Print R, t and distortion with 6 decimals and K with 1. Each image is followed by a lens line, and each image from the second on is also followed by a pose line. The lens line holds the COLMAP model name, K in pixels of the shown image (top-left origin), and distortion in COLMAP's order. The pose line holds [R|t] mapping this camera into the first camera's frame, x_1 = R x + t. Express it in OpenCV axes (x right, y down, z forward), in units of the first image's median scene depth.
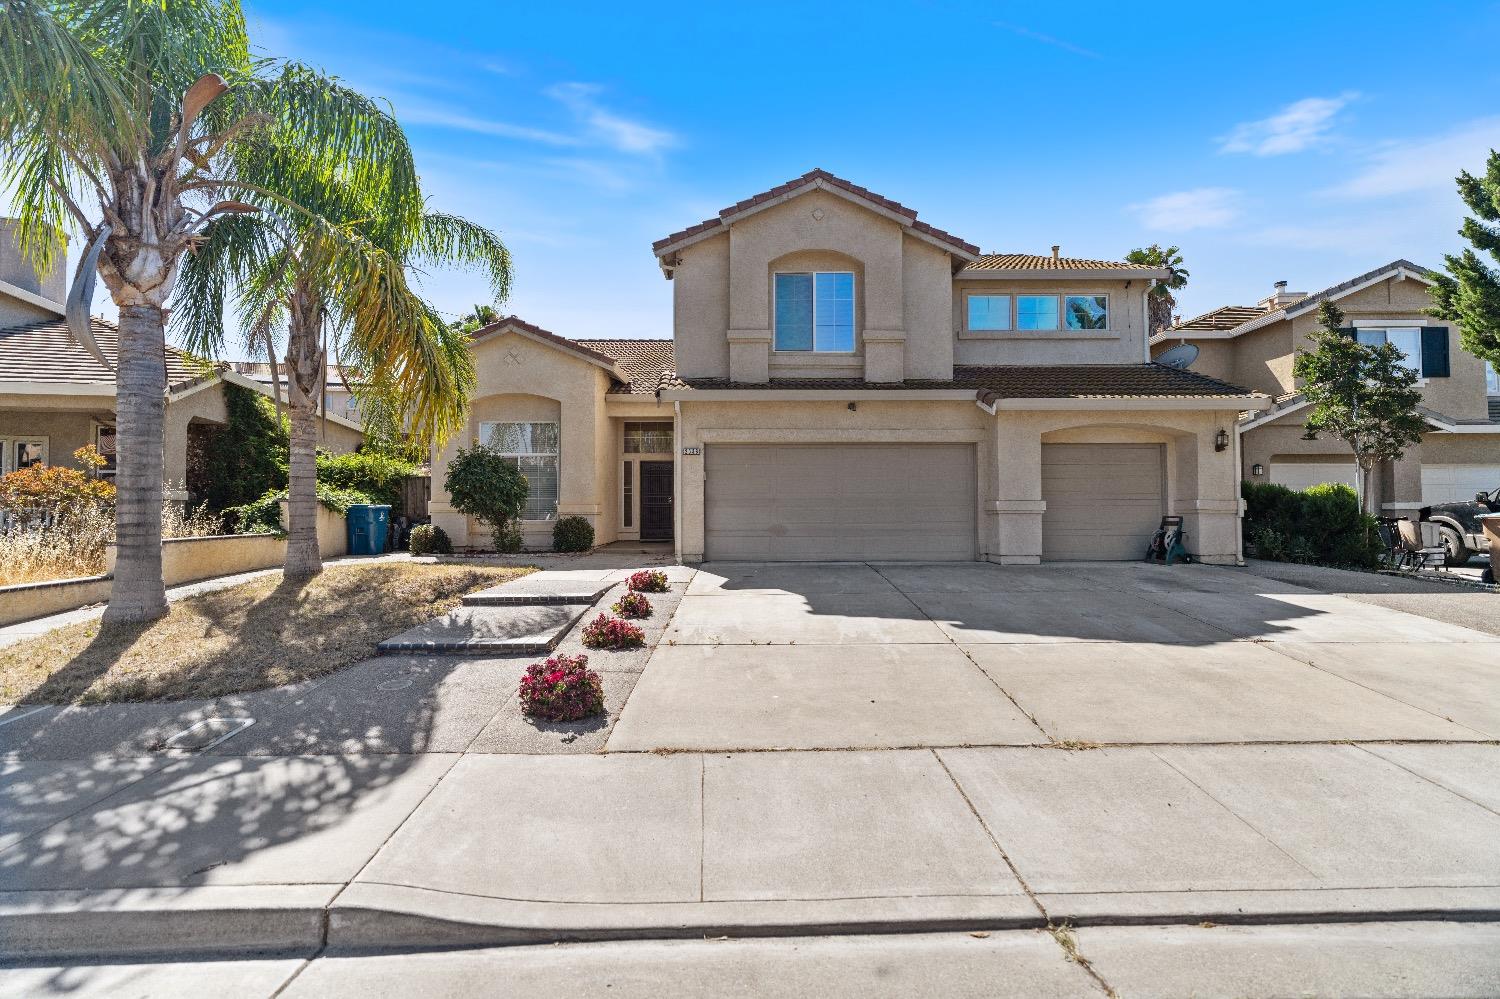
lens RADIAL K [[679.4, 0, 756.2], [0, 679.4, 497.4], [0, 0, 1]] dist [-0.010021, 0.002361]
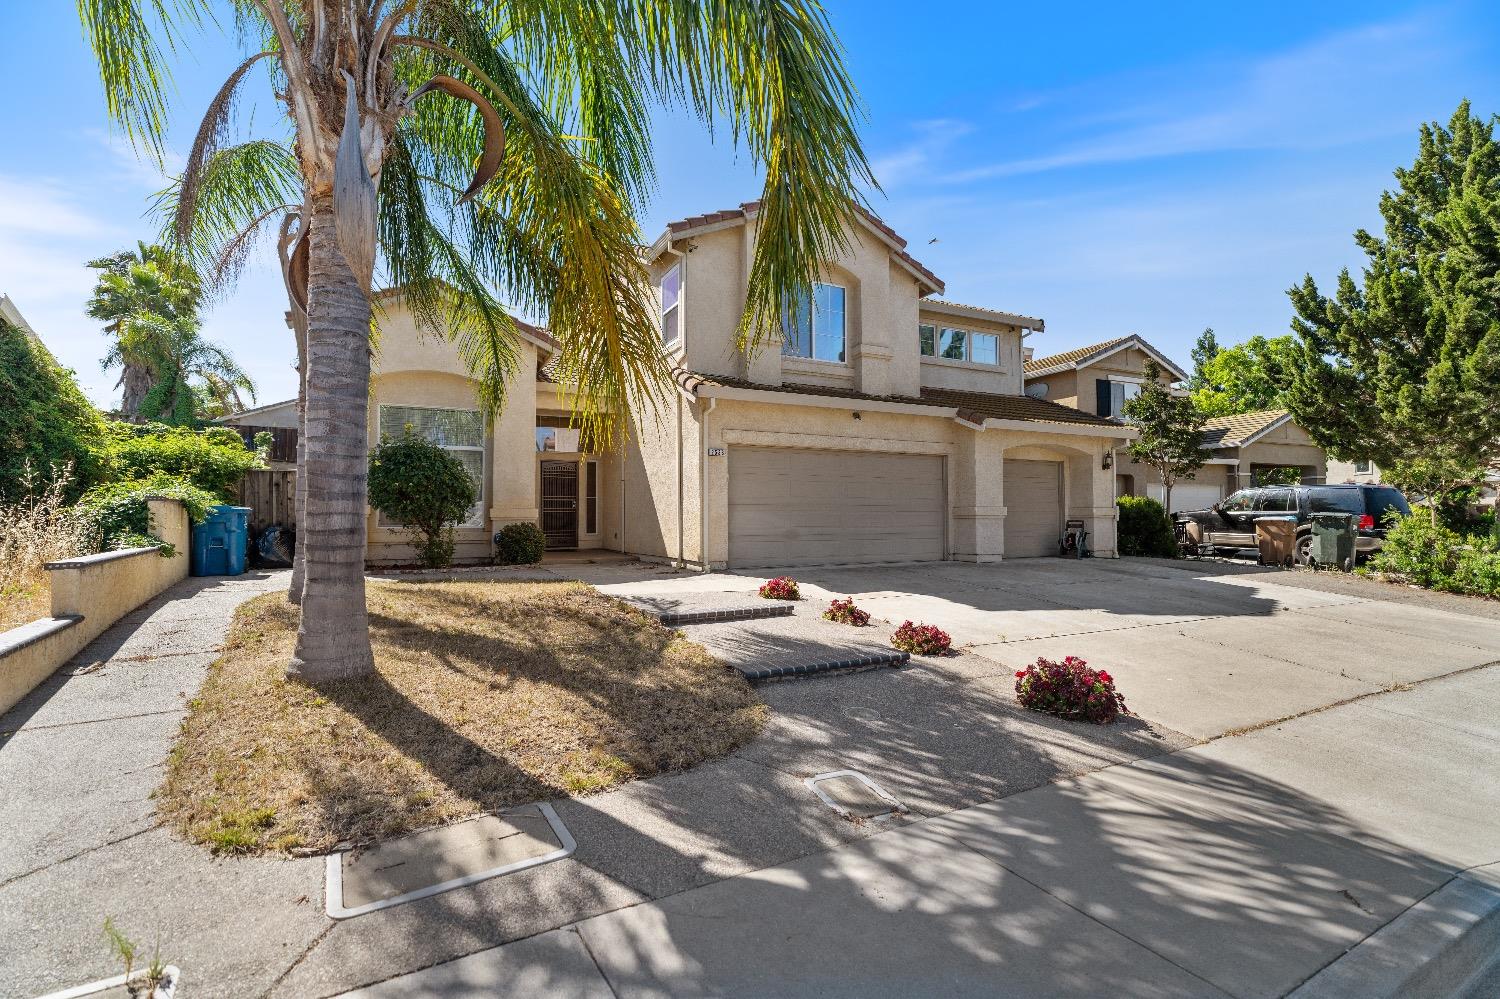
lens RADIAL K [[679.4, 0, 751.1], [0, 679.4, 502.5], [0, 0, 1]] dist [-0.010021, 0.002361]
pose [[0.899550, 0.010044, 0.436701, -0.456793], [-0.008671, 0.999949, -0.005136, 0.006650], [-0.436731, 0.000834, 0.899592, 0.127712]]
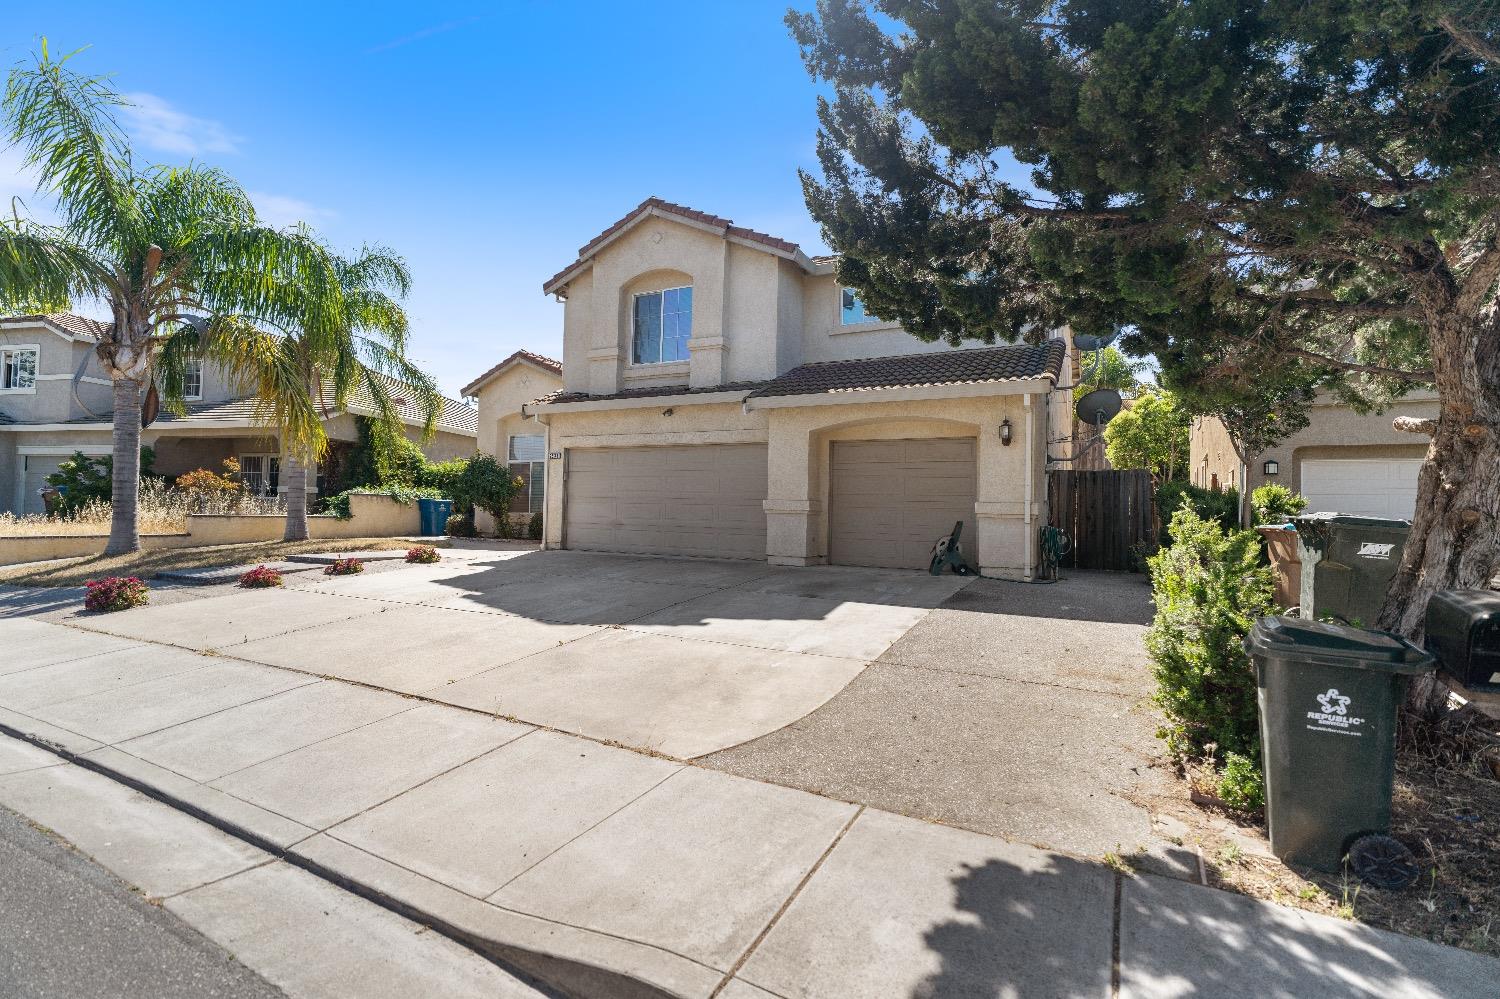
lens RADIAL K [[679.4, 0, 749.3], [0, 679.4, 502.7], [0, 0, 1]] dist [-0.010021, 0.002361]
pose [[0.889039, 0.013443, -0.457633, 0.744444], [-0.013522, 0.999904, 0.003103, 0.006126], [0.457631, 0.003430, 0.889136, 0.094772]]
